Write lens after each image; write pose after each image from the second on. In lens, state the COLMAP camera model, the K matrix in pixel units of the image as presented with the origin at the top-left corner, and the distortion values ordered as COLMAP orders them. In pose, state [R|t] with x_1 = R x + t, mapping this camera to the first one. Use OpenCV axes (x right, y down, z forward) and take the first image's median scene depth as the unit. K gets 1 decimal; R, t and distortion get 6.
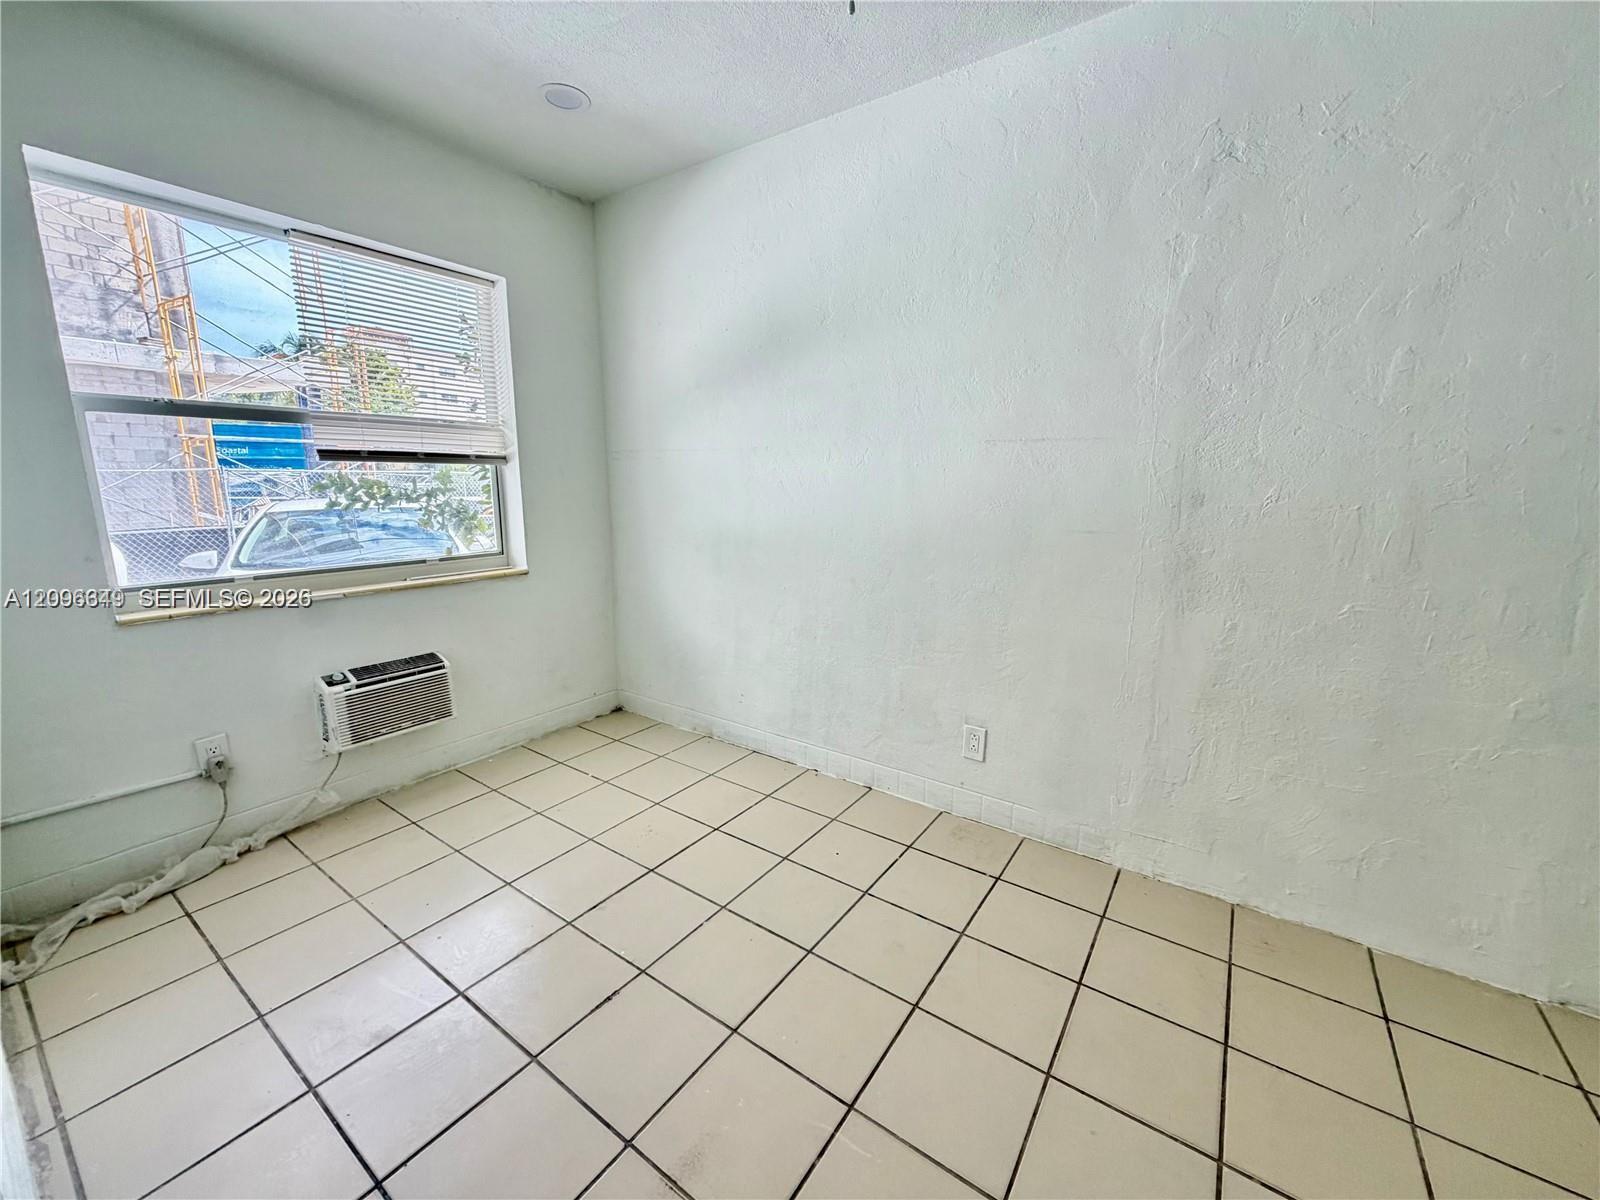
lens RADIAL K [[639.3, 0, 800.0], [0, 639.3, 600.0], [0, 0, 1]] dist [-0.000249, -0.000710]
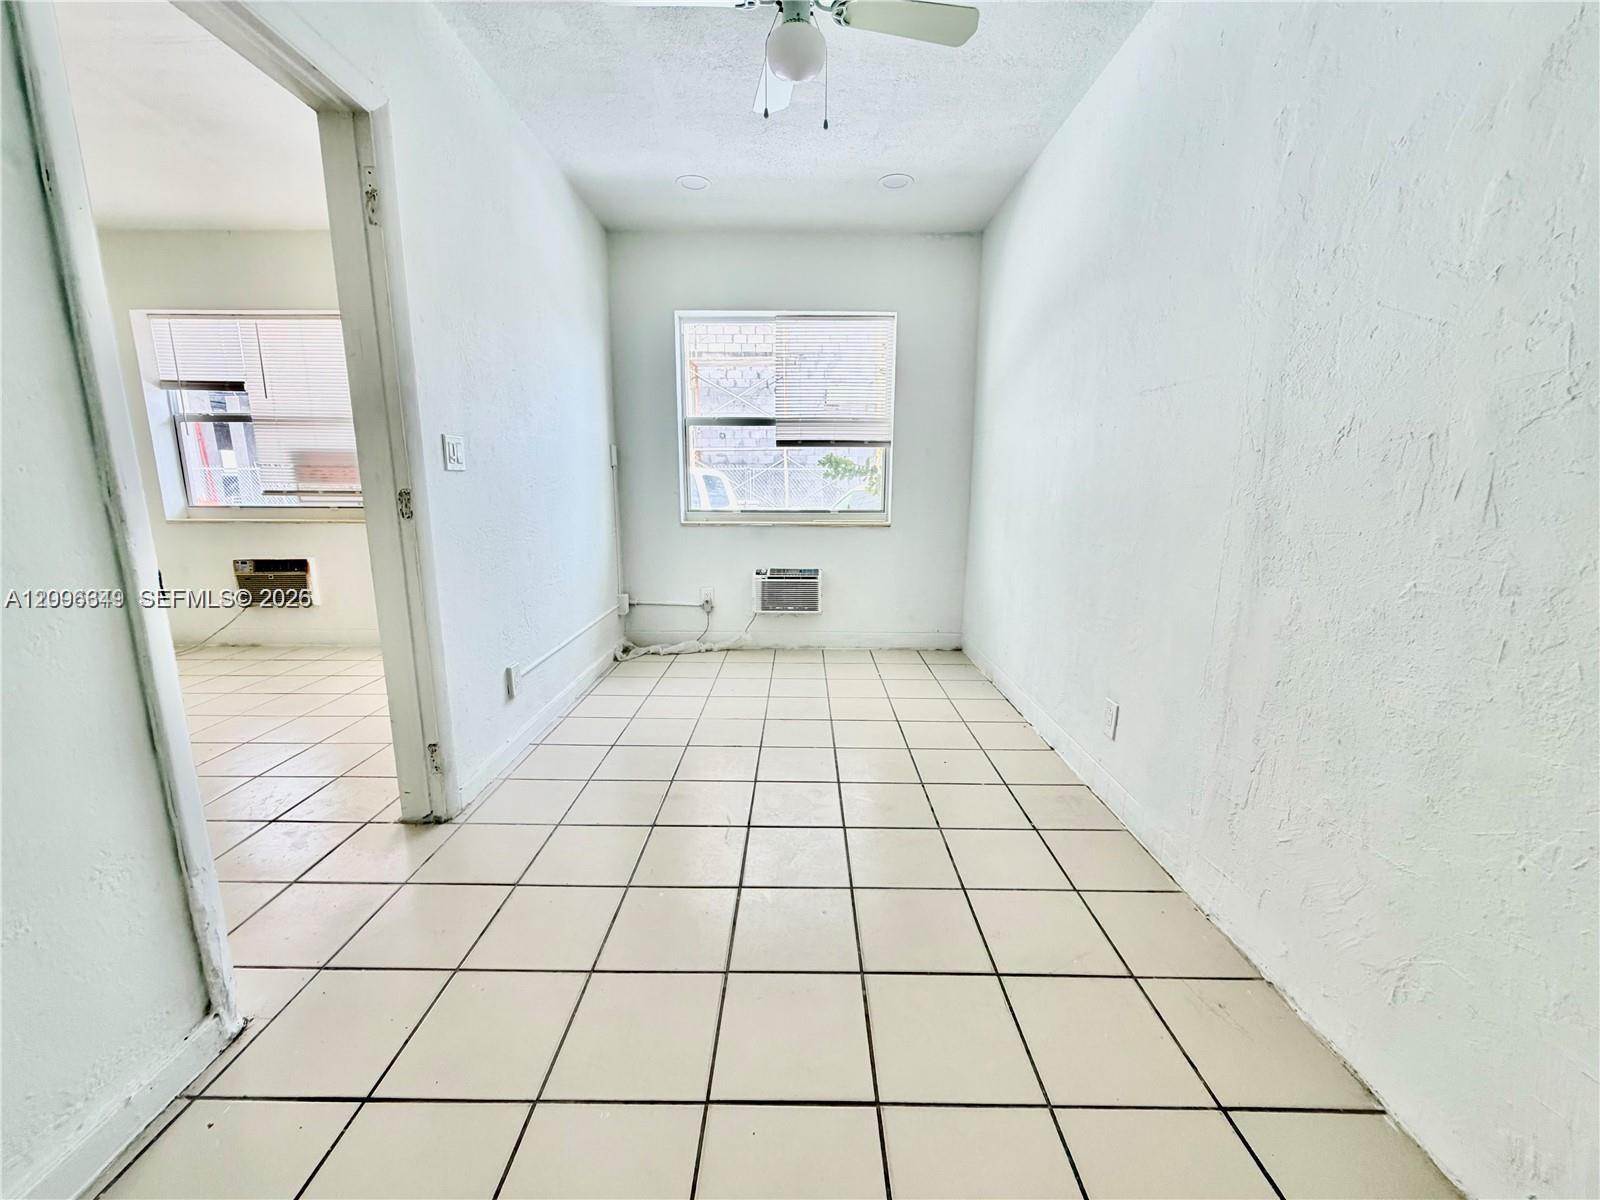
lens RADIAL K [[639.3, 0, 800.0], [0, 639.3, 600.0], [0, 0, 1]] dist [-0.000249, -0.000710]
pose [[0.572139, 0.150173, -0.806291, 0.741124], [-0.154679, 0.985209, 0.073738, 0.053943], [0.805439, 0.082528, 0.586905, 0.067267]]
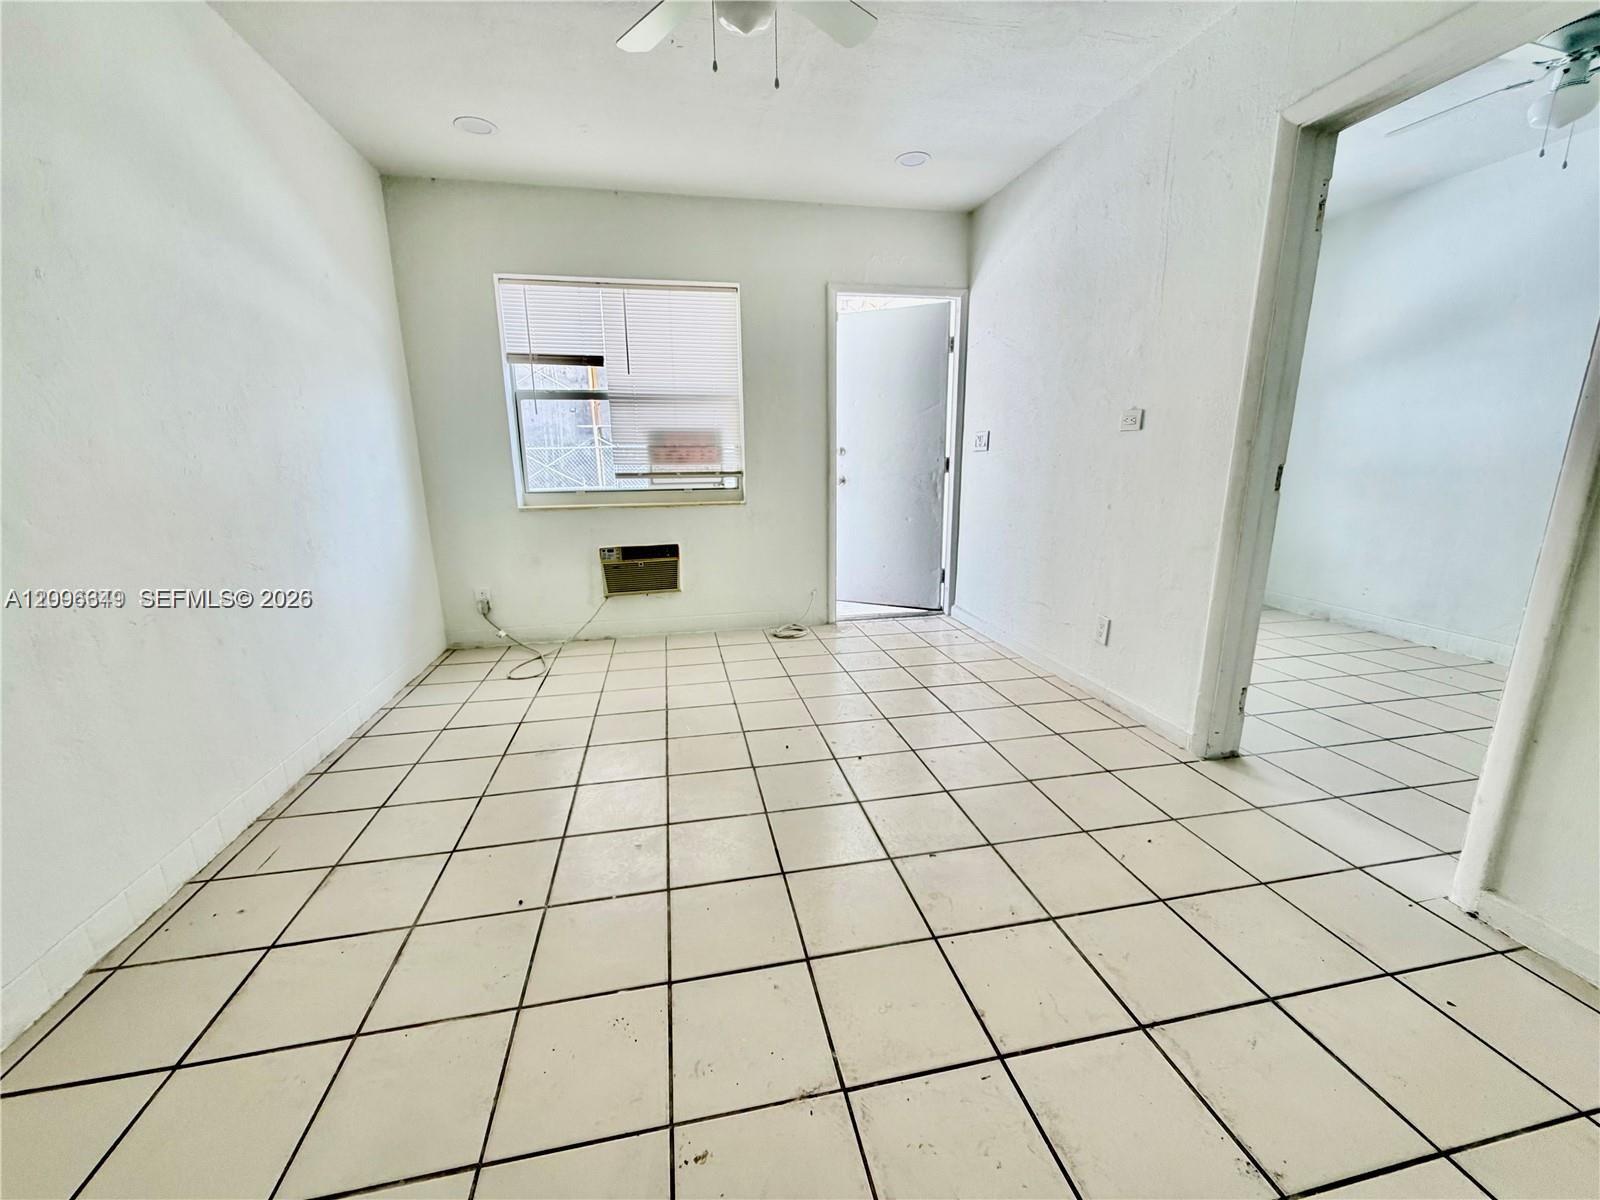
lens RADIAL K [[649.0, 0, 800.0], [0, 649.0, 600.0], [0, 0, 1]] dist [0.006171, -0.000110]
pose [[0.729174, 0.136228, -0.670633, -0.045593], [-0.112025, 0.990528, 0.079405, 0.252100], [0.675097, 0.017227, 0.737528, -1.022727]]
